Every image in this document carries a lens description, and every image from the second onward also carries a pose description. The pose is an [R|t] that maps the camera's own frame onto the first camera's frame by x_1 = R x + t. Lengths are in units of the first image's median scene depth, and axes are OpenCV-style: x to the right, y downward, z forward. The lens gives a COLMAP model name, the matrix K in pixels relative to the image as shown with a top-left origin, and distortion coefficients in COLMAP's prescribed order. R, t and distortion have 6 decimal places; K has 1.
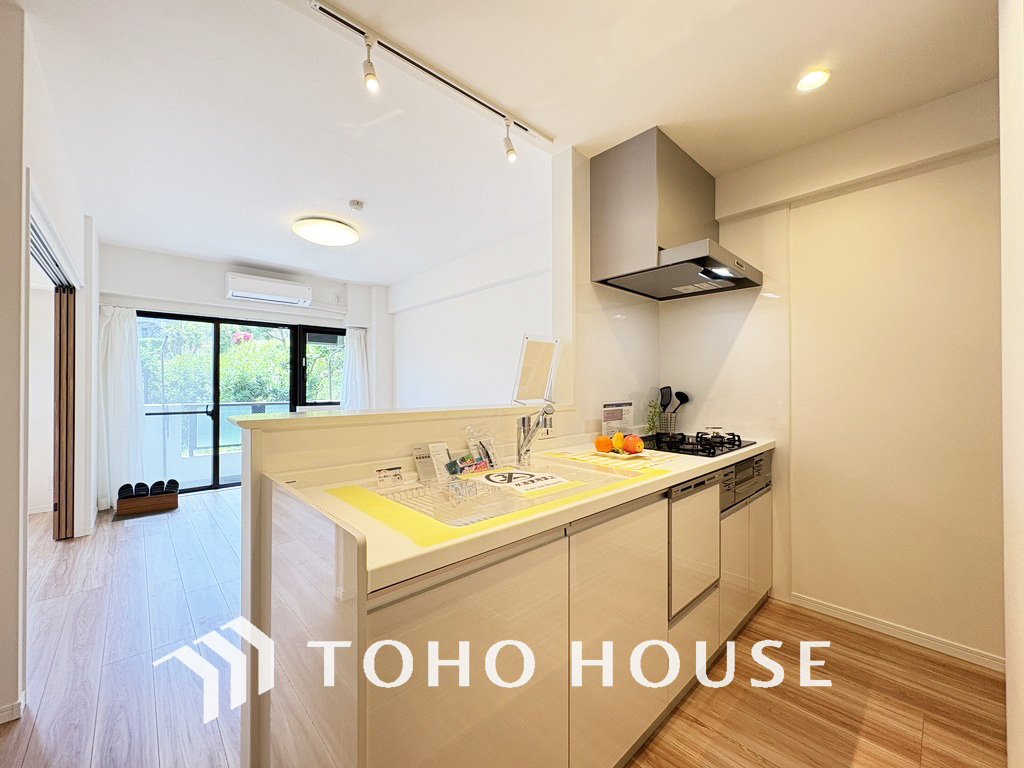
lens RADIAL K [[408.1, 0, 512.0], [0, 408.1, 384.0], [0, 0, 1]] dist [-0.002400, 0.003357]
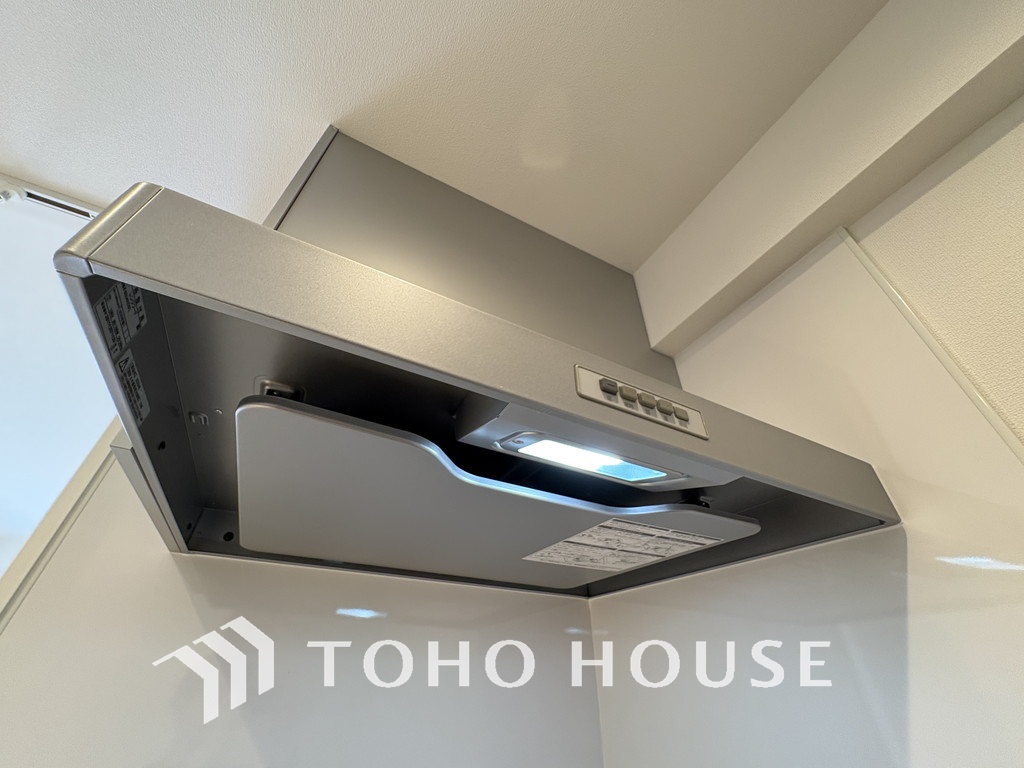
lens RADIAL K [[408.1, 0, 512.0], [0, 408.1, 384.0], [0, 0, 1]] dist [-0.002400, 0.003357]
pose [[0.963010, -0.152300, -0.222299, 0.510633], [-0.010885, 0.802302, -0.596820, -0.184033], [0.269246, 0.577163, 0.770967, 0.795115]]
